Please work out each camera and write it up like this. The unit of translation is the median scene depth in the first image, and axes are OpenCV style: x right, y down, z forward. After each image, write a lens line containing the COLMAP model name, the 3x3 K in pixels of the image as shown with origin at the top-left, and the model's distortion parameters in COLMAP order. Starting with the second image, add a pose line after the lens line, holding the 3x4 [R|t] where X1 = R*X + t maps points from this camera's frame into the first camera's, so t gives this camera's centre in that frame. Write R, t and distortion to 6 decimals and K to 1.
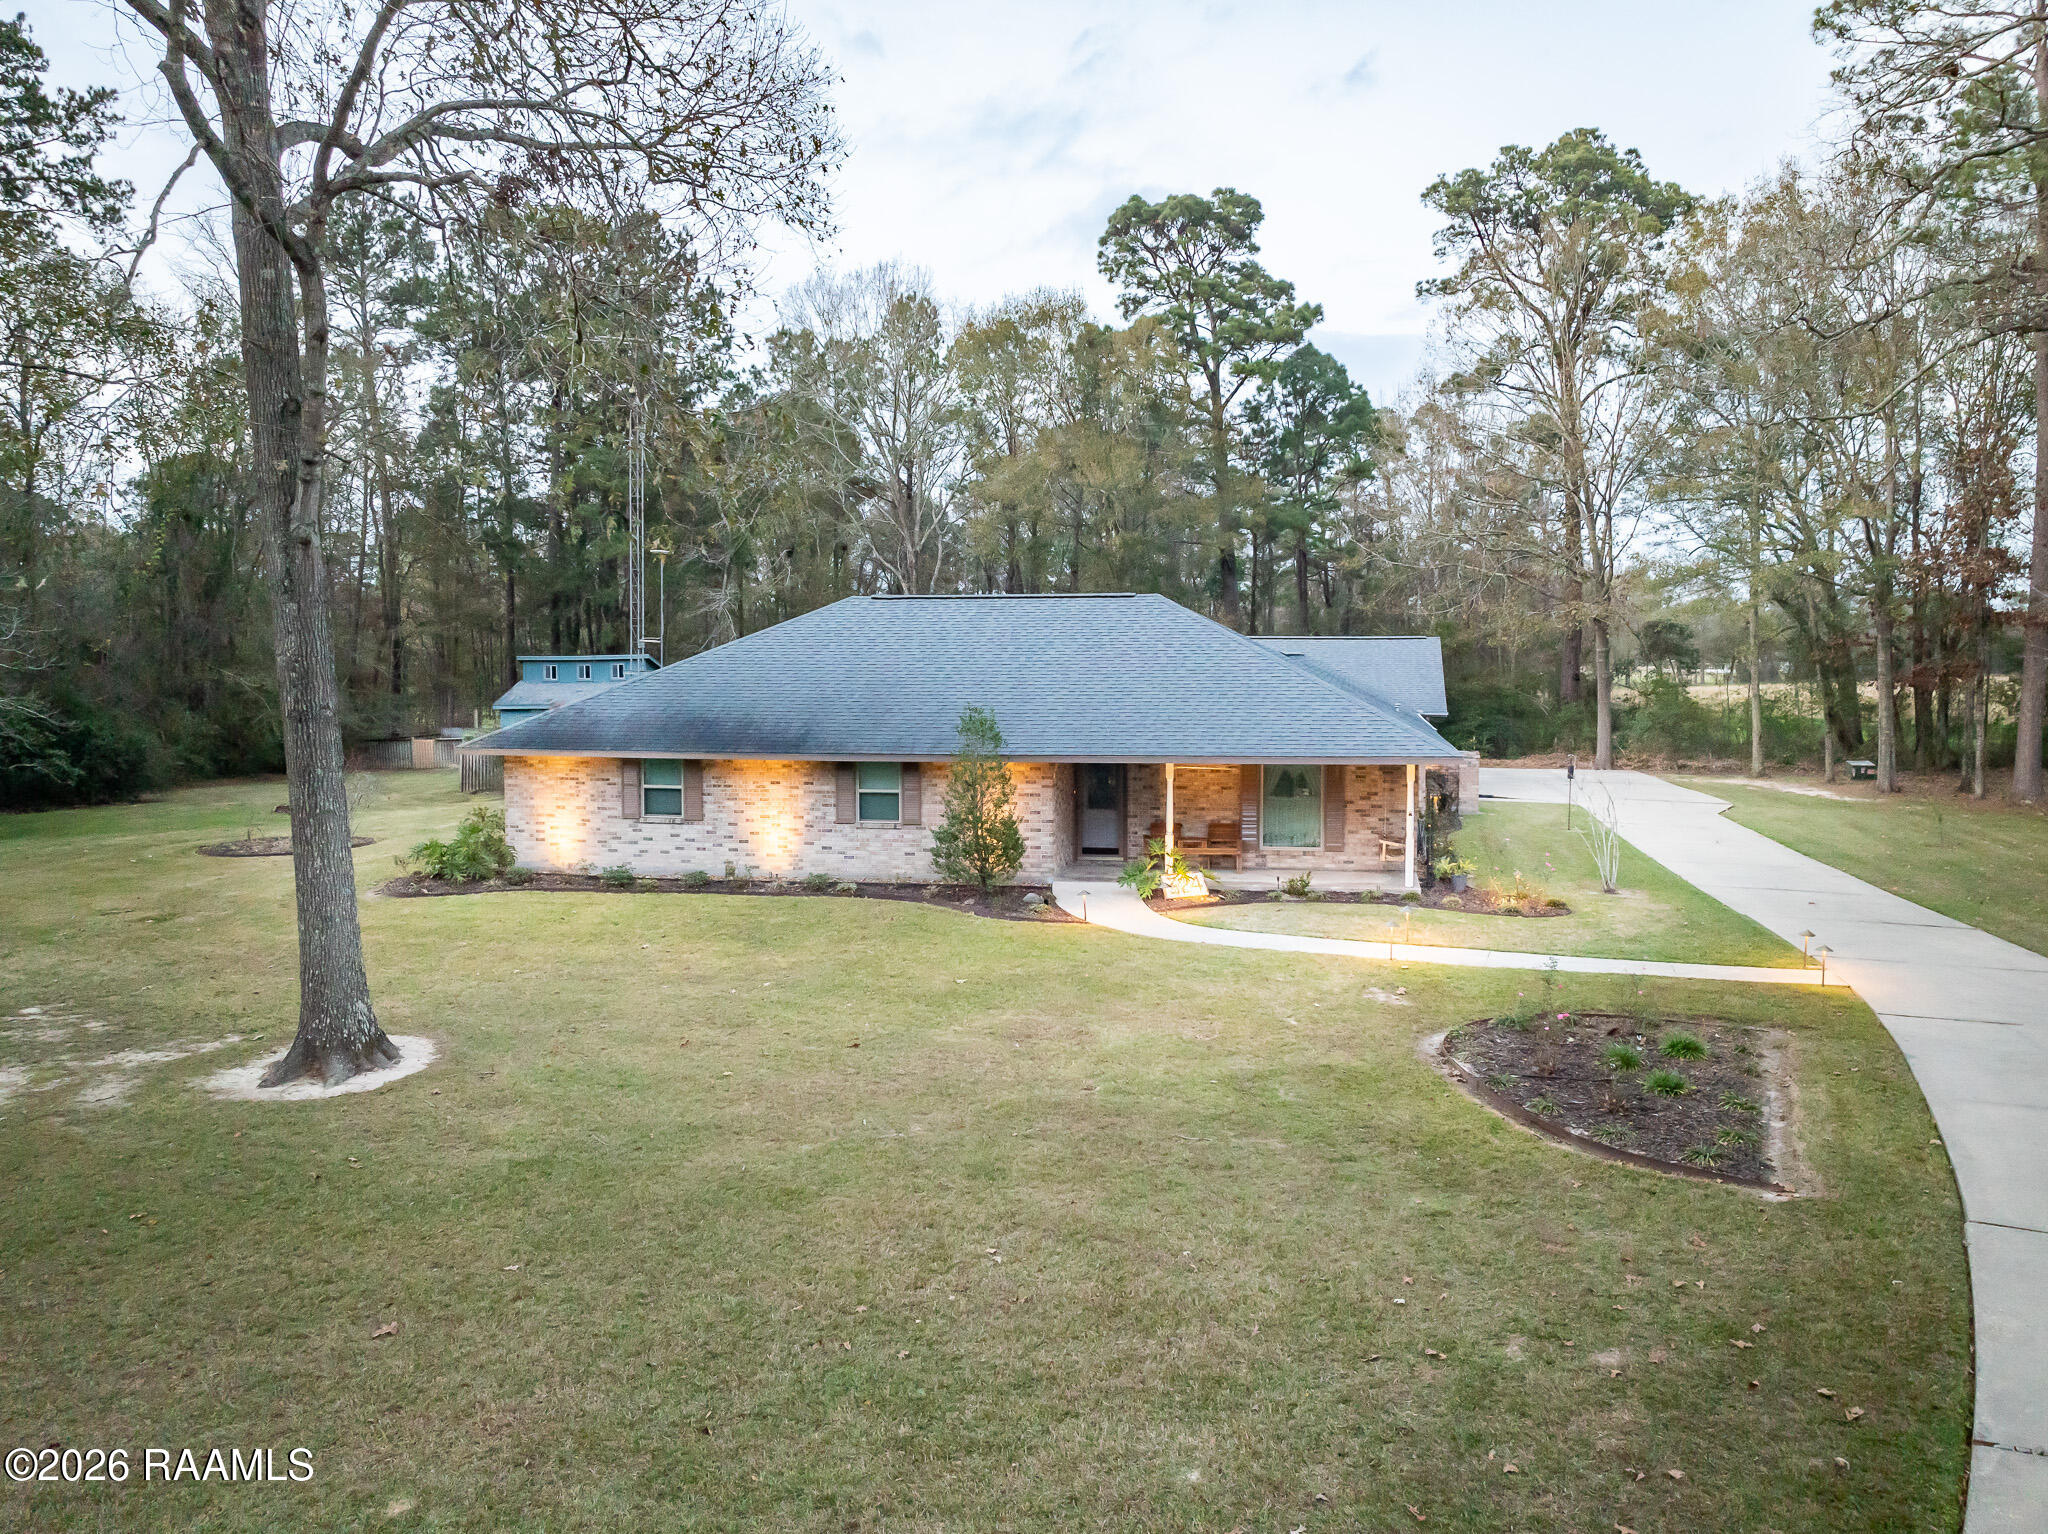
lens RADIAL K [[1475.1, 0, 1024.0], [0, 1475.1, 767.0], [0, 0, 1]] dist [0.000028, 0.002032]
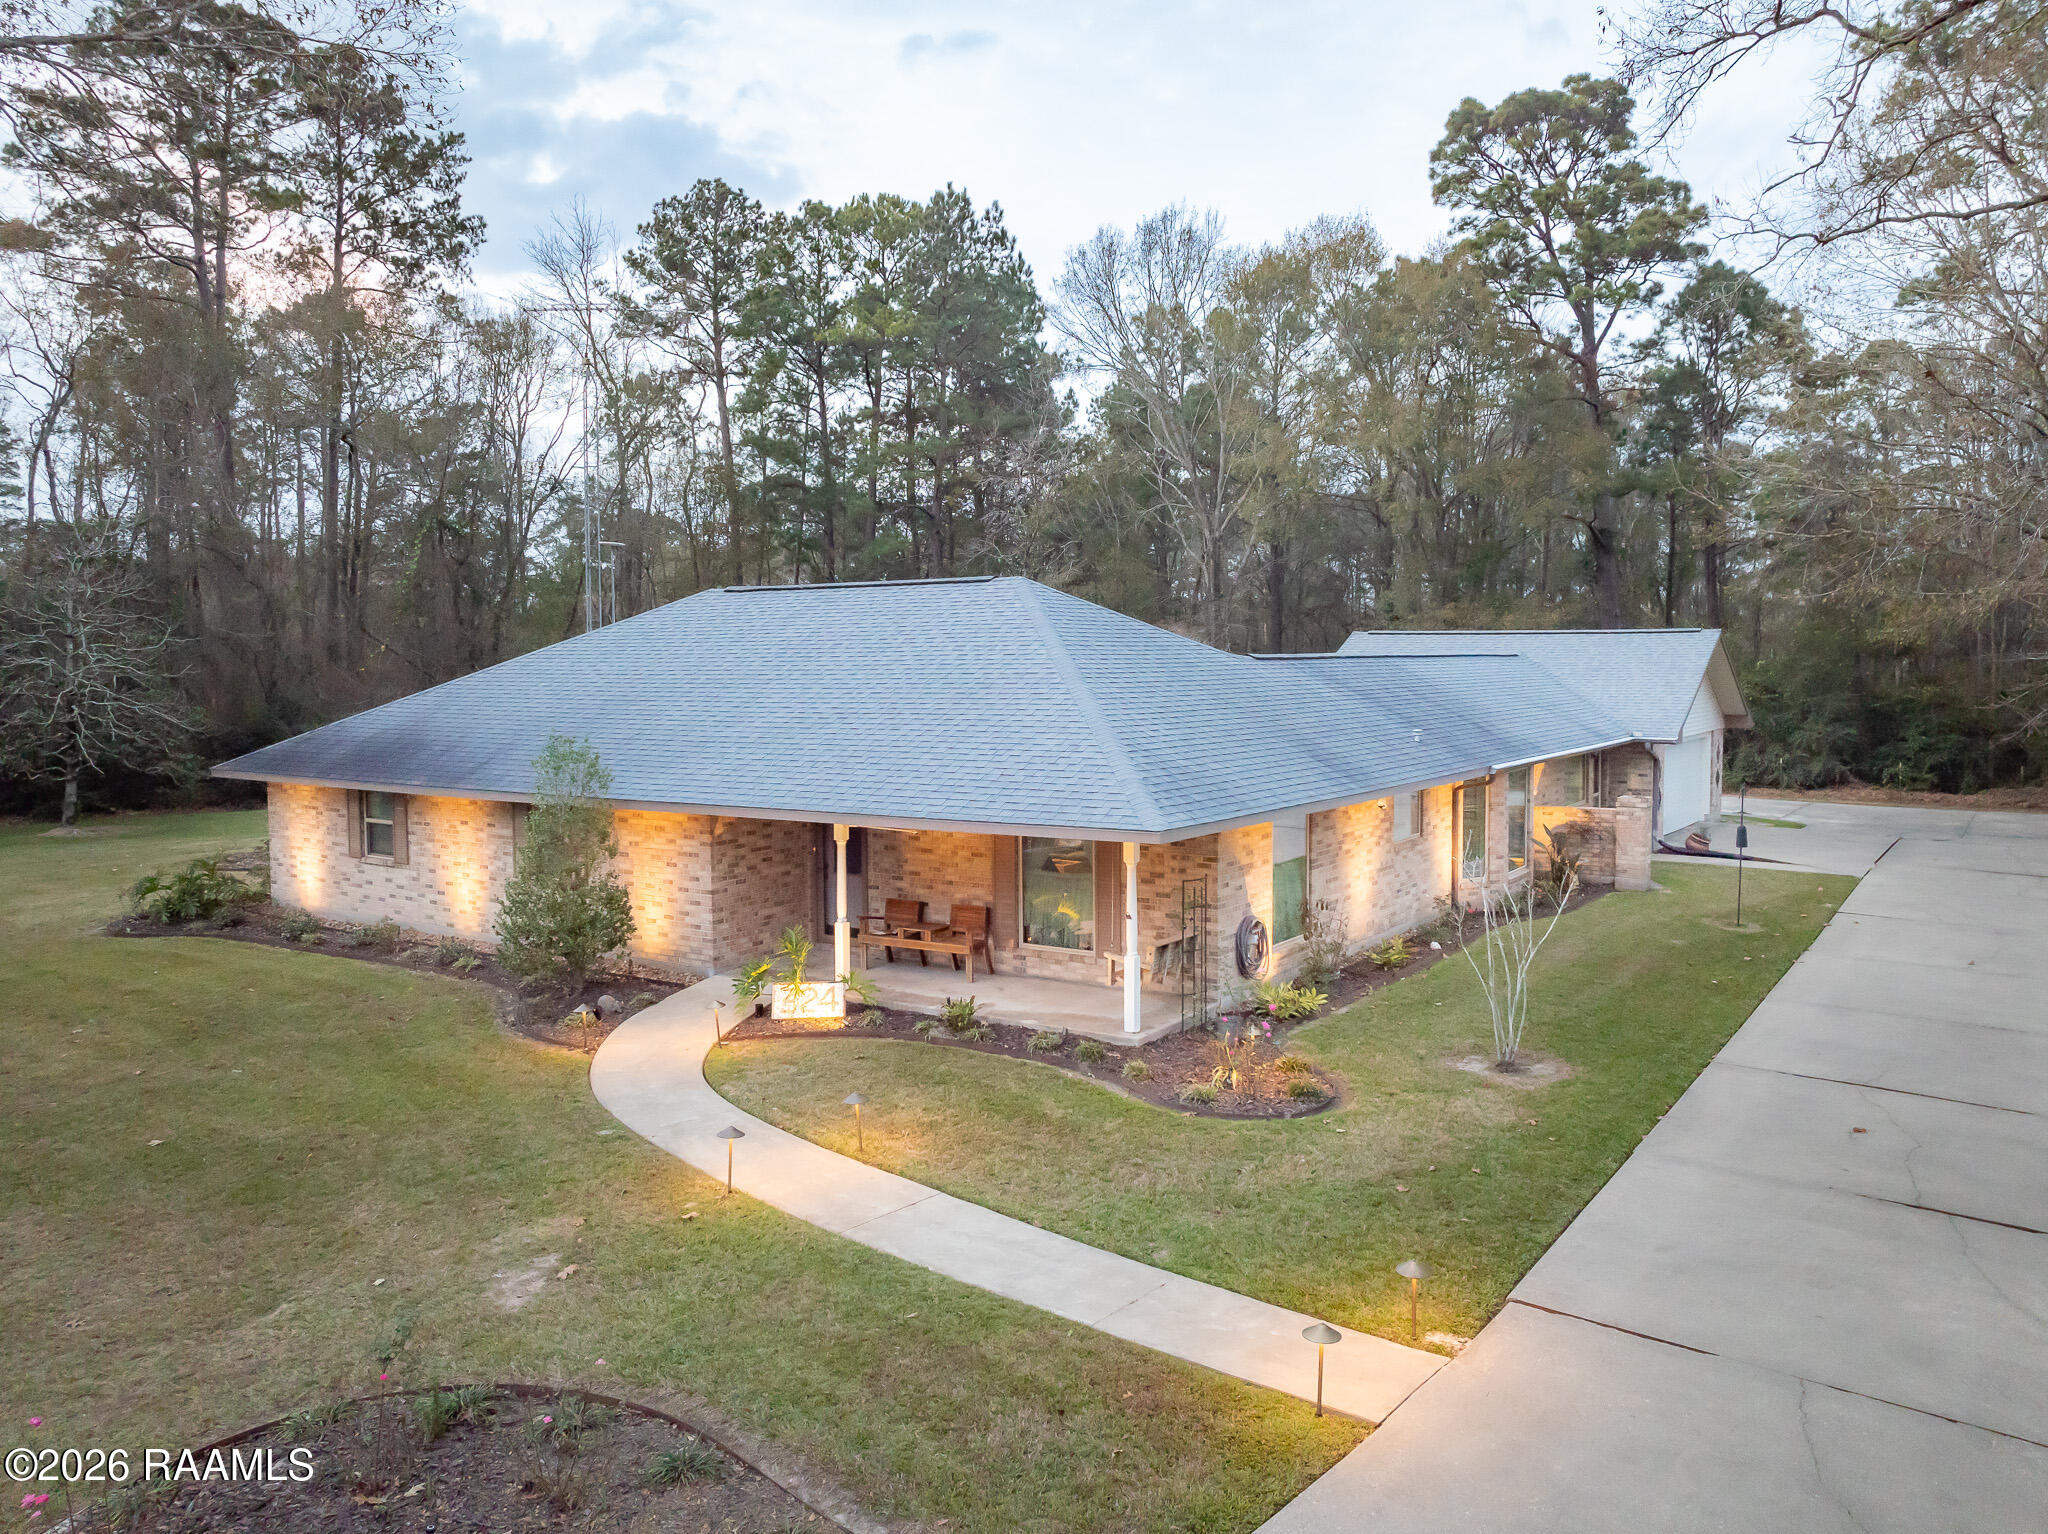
lens RADIAL K [[1475.1, 0, 1024.0], [0, 1475.1, 767.0], [0, 0, 1]] dist [0.000028, 0.002032]
pose [[0.928639, 0.023890, -0.370214, 0.396254], [-0.022949, 0.999713, 0.006947, -0.031093], [0.370274, 0.002045, 0.928920, 0.350493]]
